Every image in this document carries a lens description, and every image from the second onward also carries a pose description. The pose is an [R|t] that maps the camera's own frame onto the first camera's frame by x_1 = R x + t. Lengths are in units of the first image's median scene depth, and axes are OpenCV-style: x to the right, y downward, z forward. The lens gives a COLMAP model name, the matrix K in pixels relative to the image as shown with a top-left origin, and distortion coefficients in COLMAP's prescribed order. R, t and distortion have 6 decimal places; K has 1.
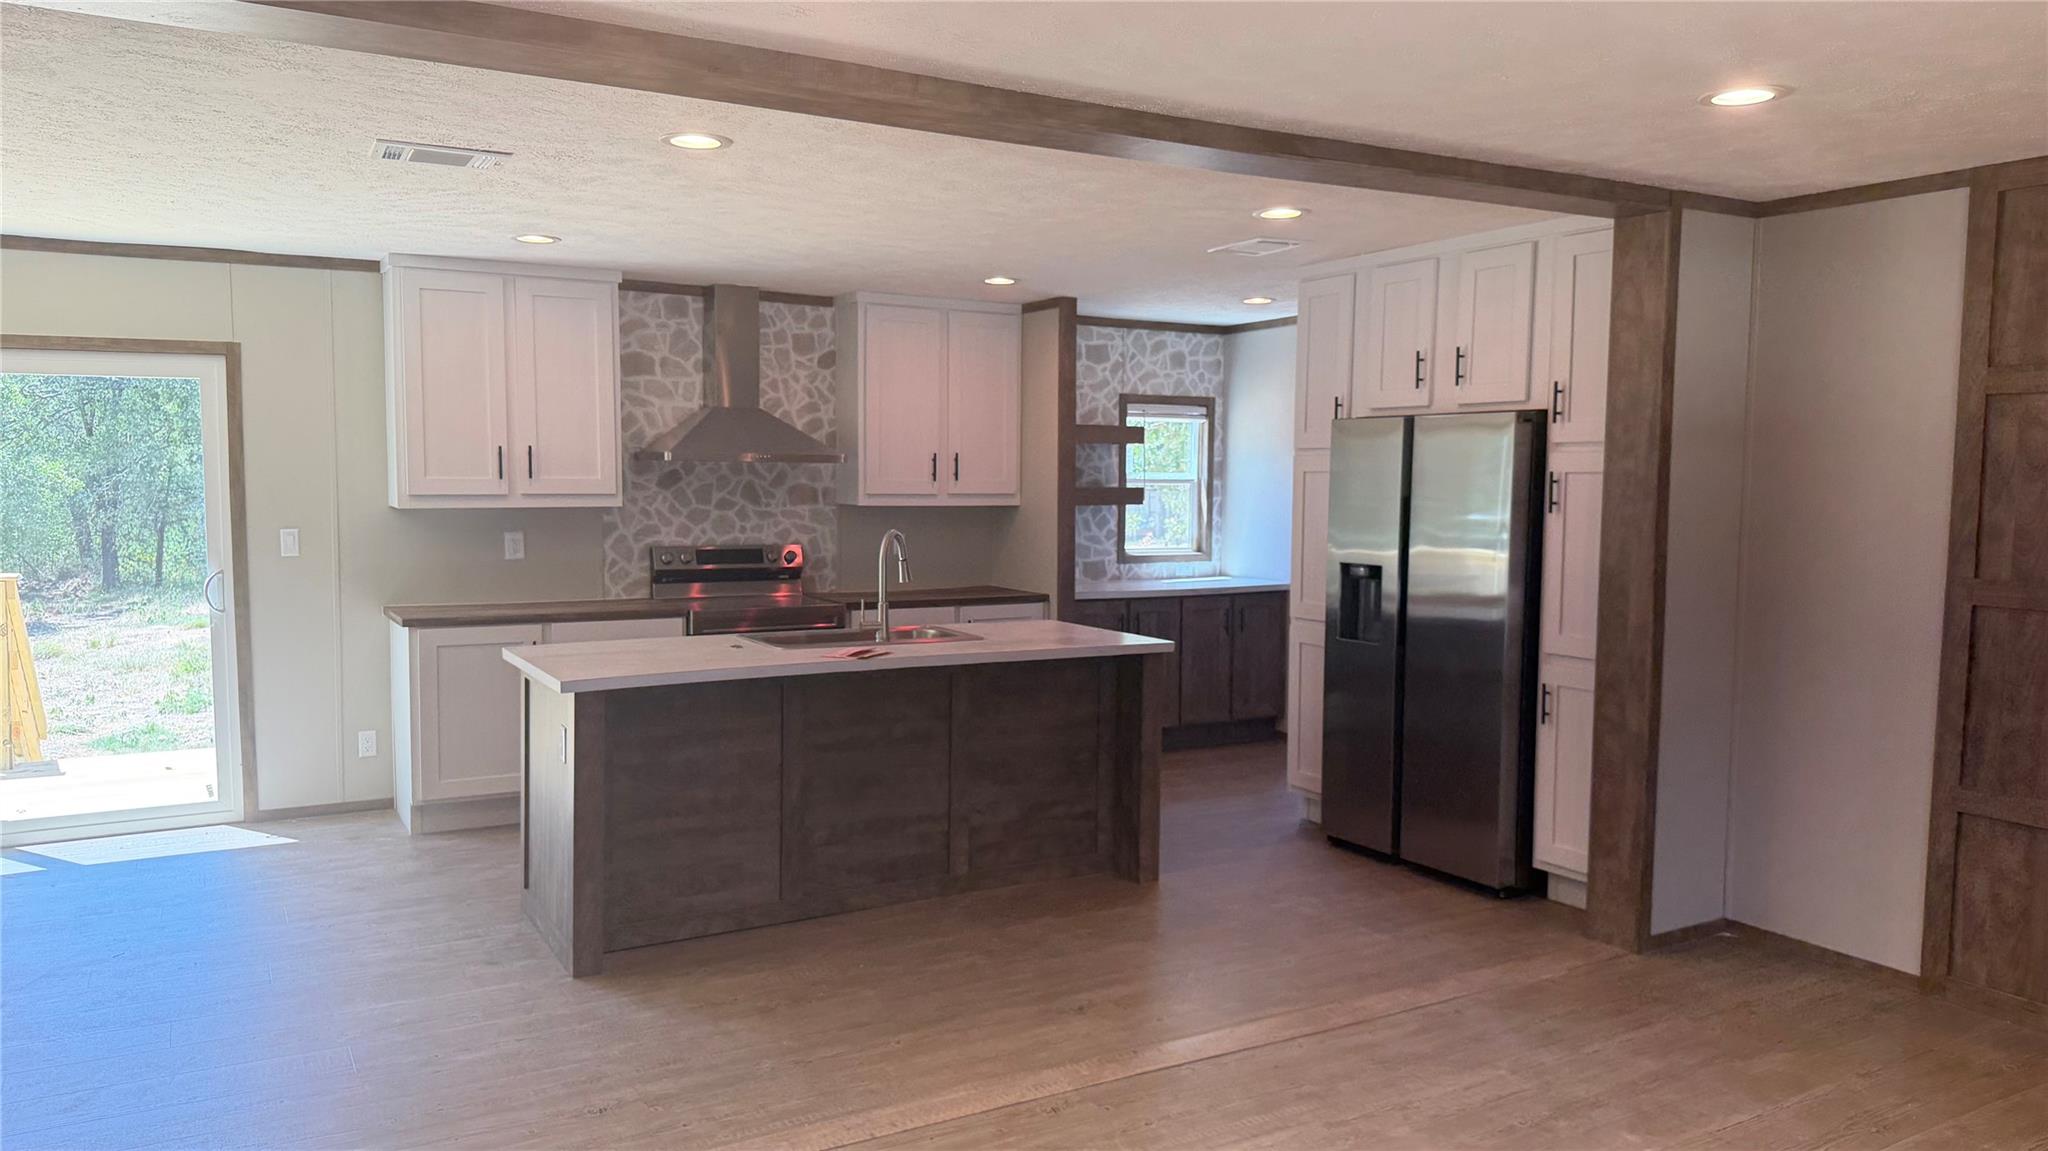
lens RADIAL K [[1436.1, 0, 1024.0], [0, 1436.1, 575.5], [0, 0, 1]] dist [-0.001165, -0.001769]
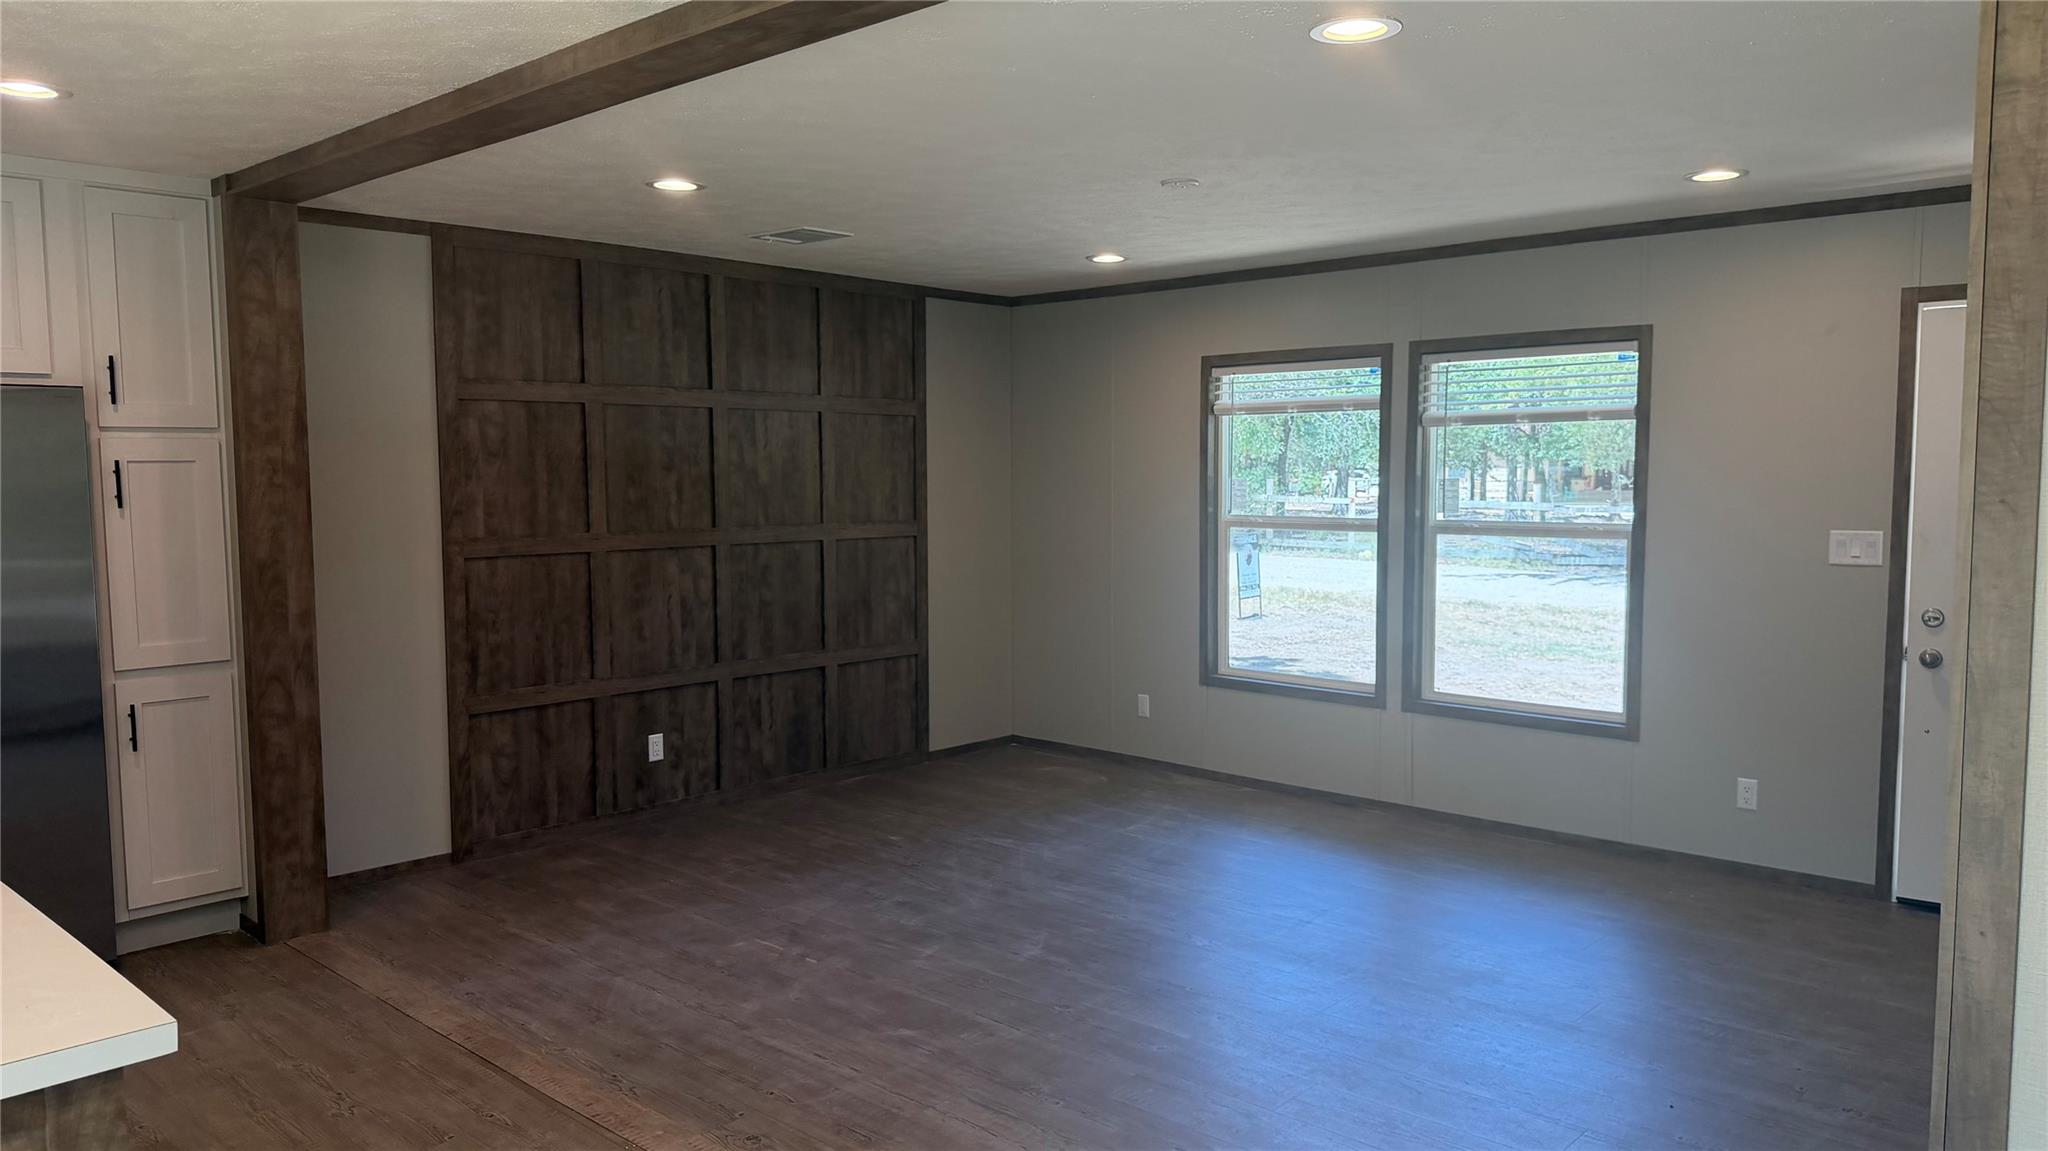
lens RADIAL K [[1436.1, 0, 1024.0], [0, 1436.1, 575.5], [0, 0, 1]] dist [-0.001165, -0.001769]
pose [[-0.303788, -0.080774, 0.949309, -0.771417], [0.074325, 0.991354, 0.108136, -0.069886], [-0.949836, 0.103408, -0.295158, 0.921829]]
